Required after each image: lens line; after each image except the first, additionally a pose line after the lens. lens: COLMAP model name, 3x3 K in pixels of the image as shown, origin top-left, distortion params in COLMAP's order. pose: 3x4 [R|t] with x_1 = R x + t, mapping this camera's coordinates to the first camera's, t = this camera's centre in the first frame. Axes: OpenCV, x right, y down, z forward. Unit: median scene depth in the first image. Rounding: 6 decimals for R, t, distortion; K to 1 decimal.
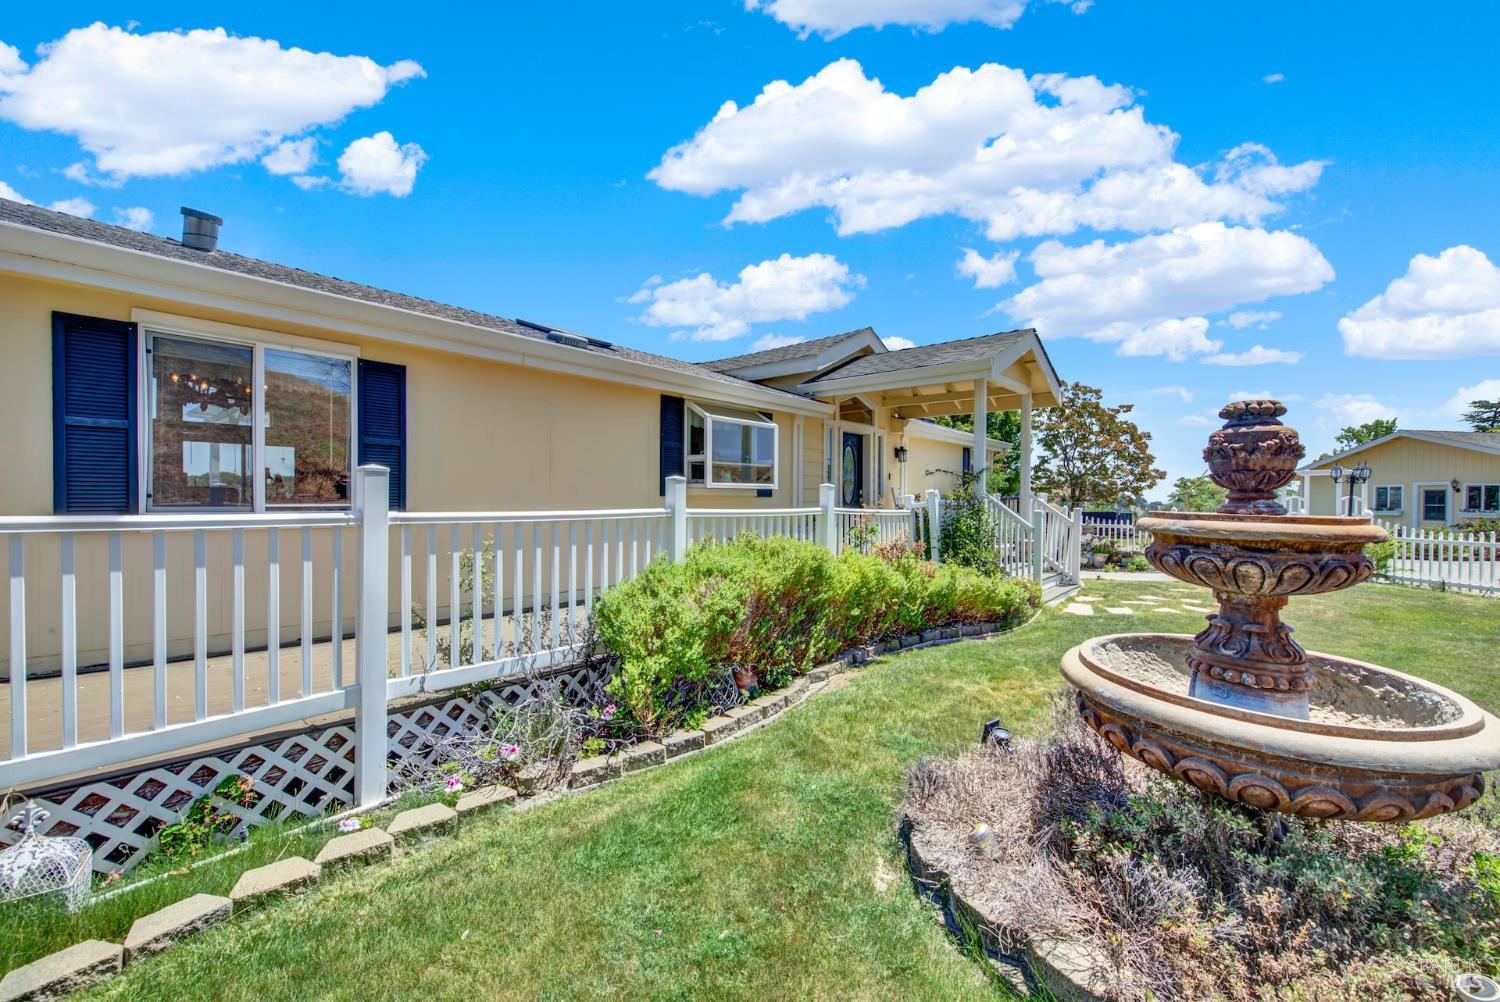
lens RADIAL K [[619.9, 0, 750.2], [0, 619.9, 500.2], [0, 0, 1]] dist [0.000373, -0.001313]
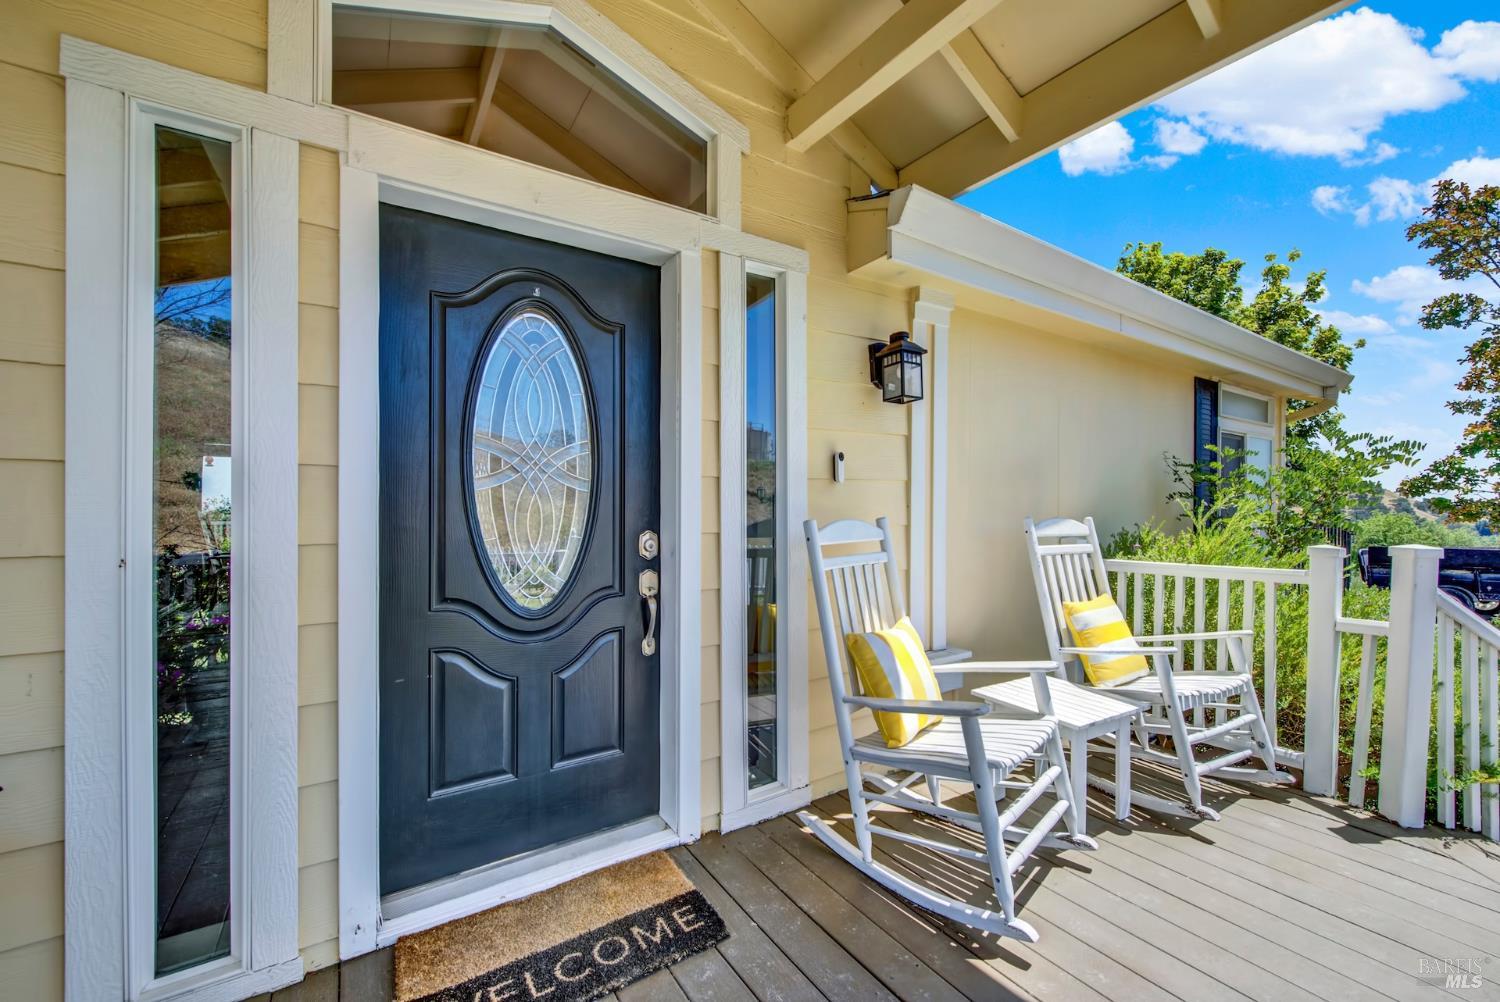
lens RADIAL K [[619.9, 0, 771.0], [0, 619.9, 507.5], [0, 0, 1]] dist [0.000373, -0.001313]
pose [[0.966978, -0.008320, -0.254724, 0.269690], [0.007810, 0.999965, -0.003012, -0.023744], [0.254740, 0.000923, 0.967009, 0.808851]]
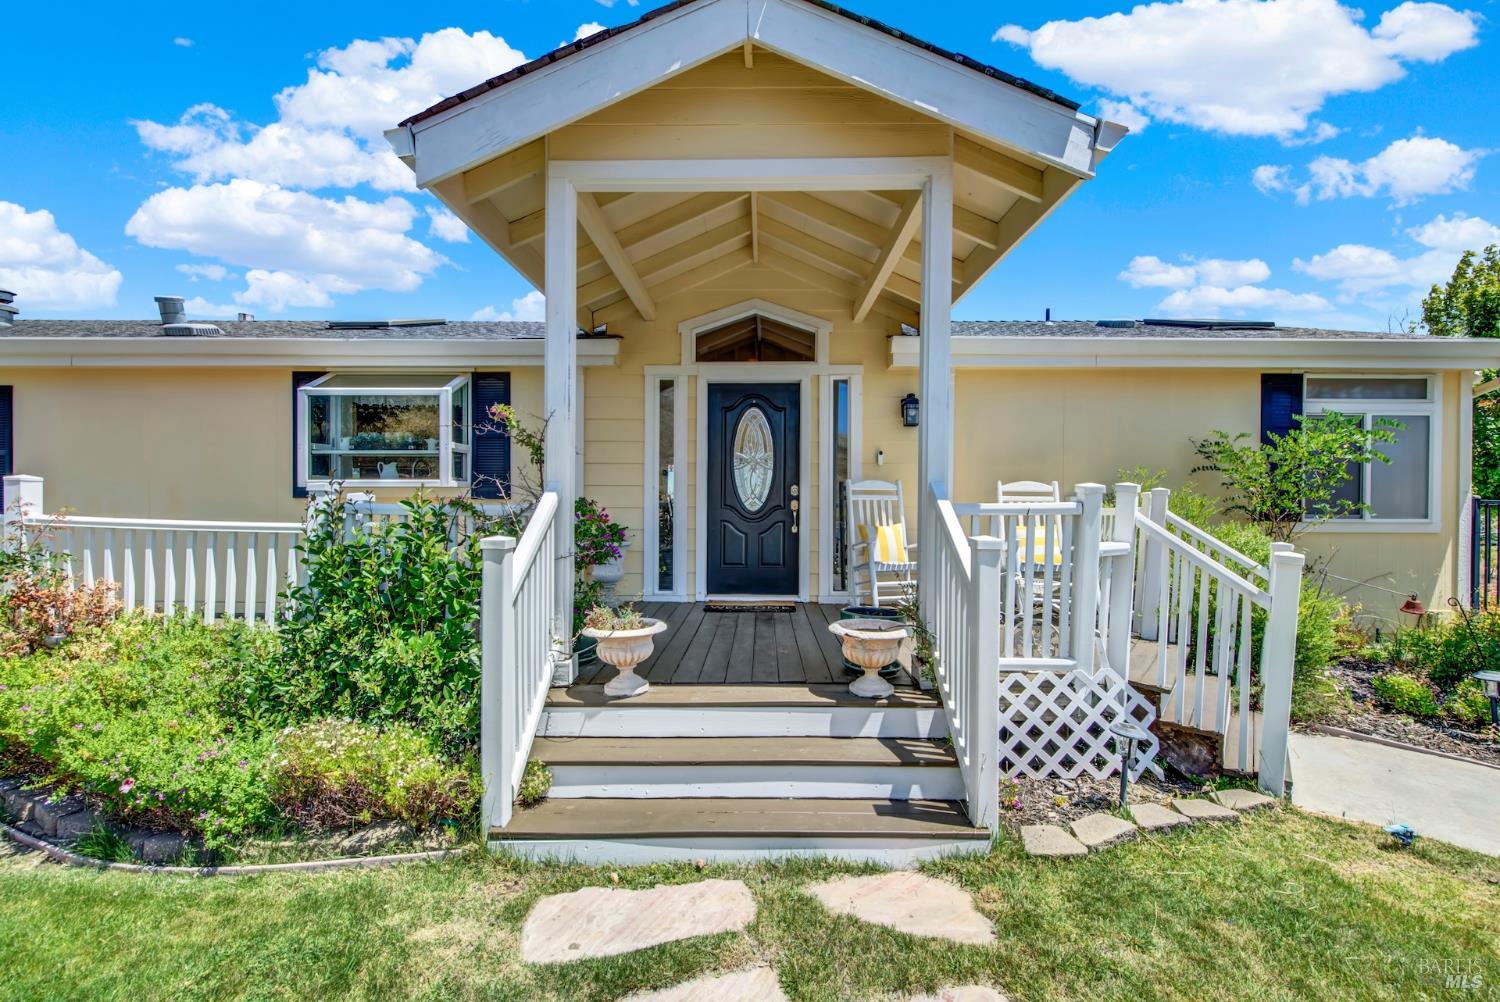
lens RADIAL K [[619.9, 0, 757.0], [0, 619.9, 502.2], [0, 0, 1]] dist [0.000373, -0.001313]
pose [[0.638335, -0.000773, -0.769758, 0.571159], [-0.001930, 0.999995, -0.002604, -0.000477], [0.769756, 0.003148, 0.638330, 0.628902]]
